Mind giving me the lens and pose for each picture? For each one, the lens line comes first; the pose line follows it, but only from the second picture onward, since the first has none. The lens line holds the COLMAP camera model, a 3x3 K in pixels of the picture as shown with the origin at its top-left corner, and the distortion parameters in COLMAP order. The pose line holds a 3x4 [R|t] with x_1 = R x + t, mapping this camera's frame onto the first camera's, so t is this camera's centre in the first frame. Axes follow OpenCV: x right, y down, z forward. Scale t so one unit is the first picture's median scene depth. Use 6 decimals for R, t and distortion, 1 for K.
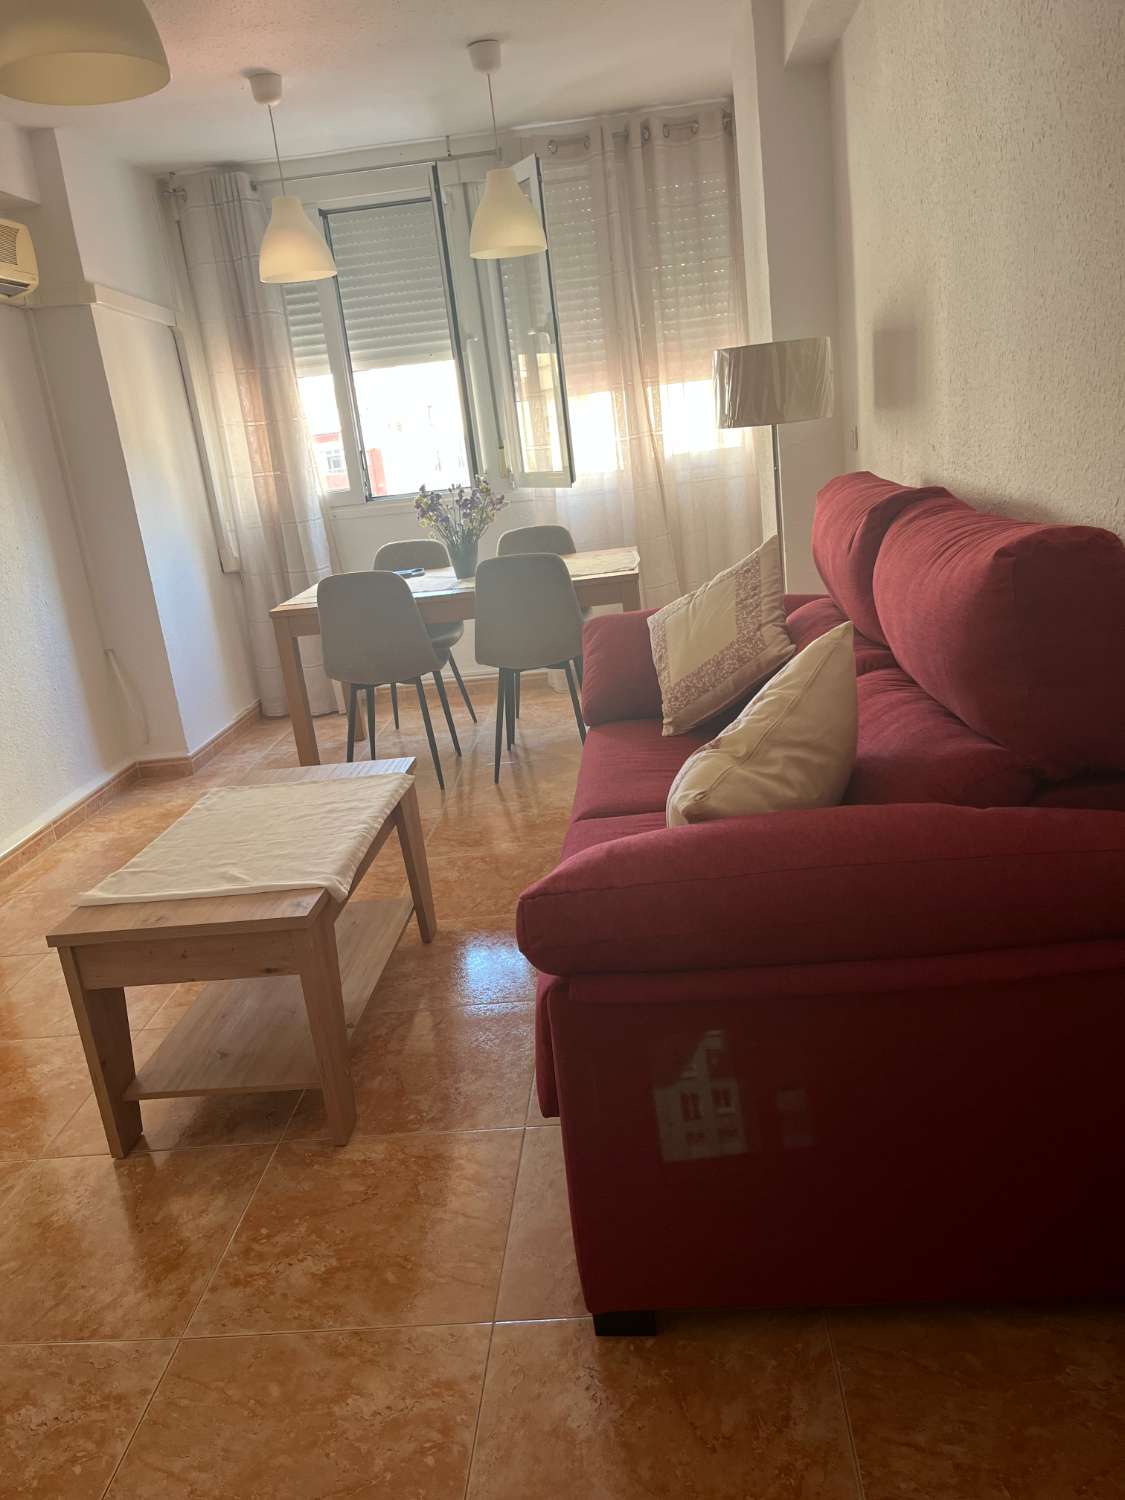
lens RADIAL K [[1152.1, 0, 550.8], [0, 1152.1, 763.8], [0, 0, 1]] dist [0.053992, -0.070383]
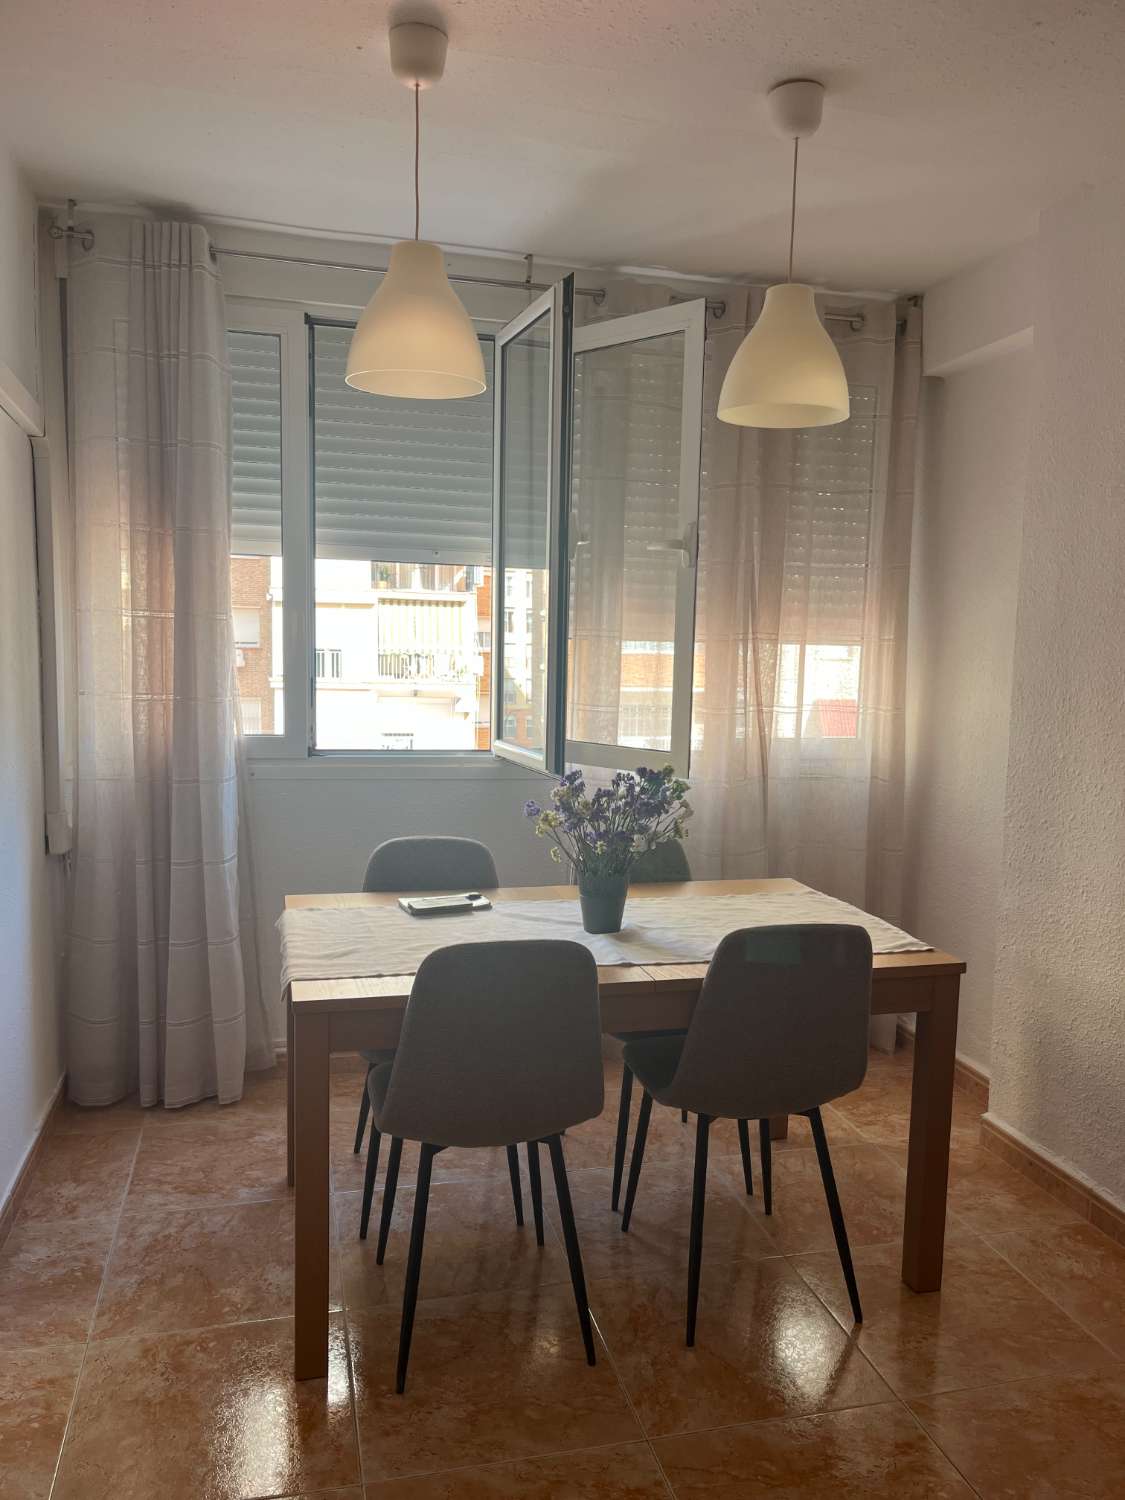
lens RADIAL K [[1152.1, 0, 573.3], [0, 1152.1, 760.1], [0, 0, 1]] dist [0.053992, -0.070383]
pose [[0.940510, 0.099265, 0.324943, -0.311614], [-0.034526, 0.979342, -0.199242, -0.143622], [-0.338008, 0.176170, 0.924508, 0.511302]]
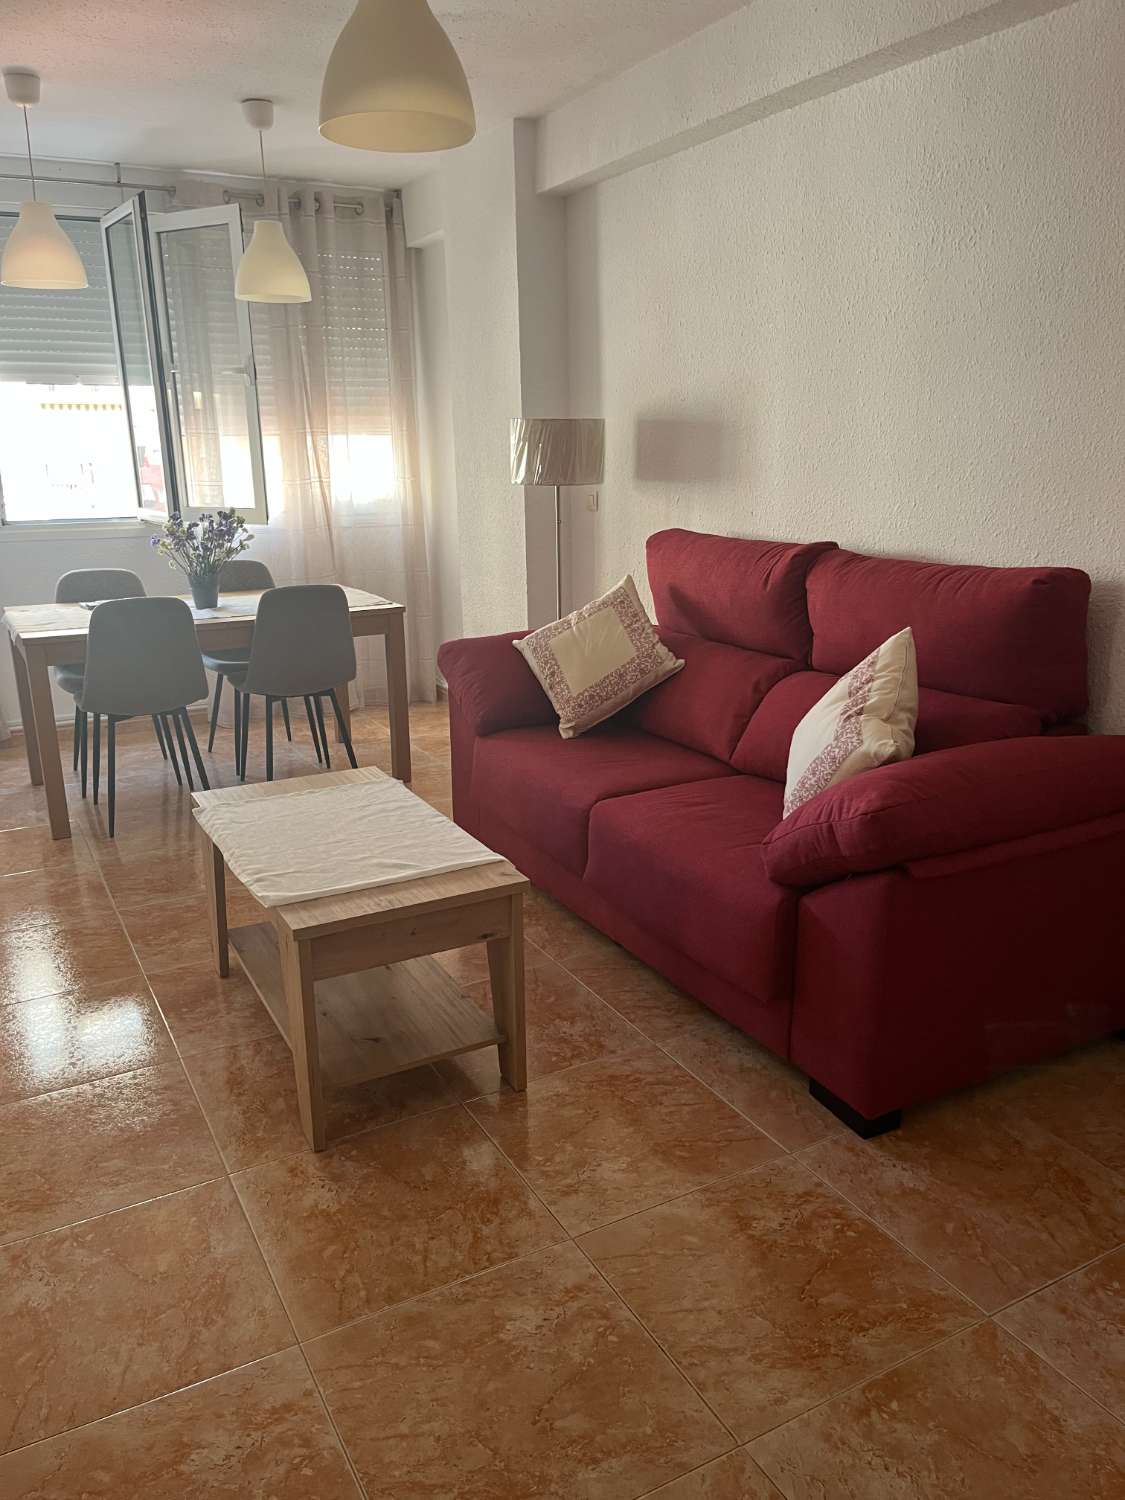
lens RADIAL K [[1152.1, 0, 565.7], [0, 1152.1, 767.6], [0, 0, 1]] dist [0.053992, -0.070383]
pose [[0.842129, -0.050784, 0.536880, -0.394300], [0.074473, 0.996969, -0.022511, 0.023695], [-0.534109, 0.058940, 0.843358, 0.000008]]
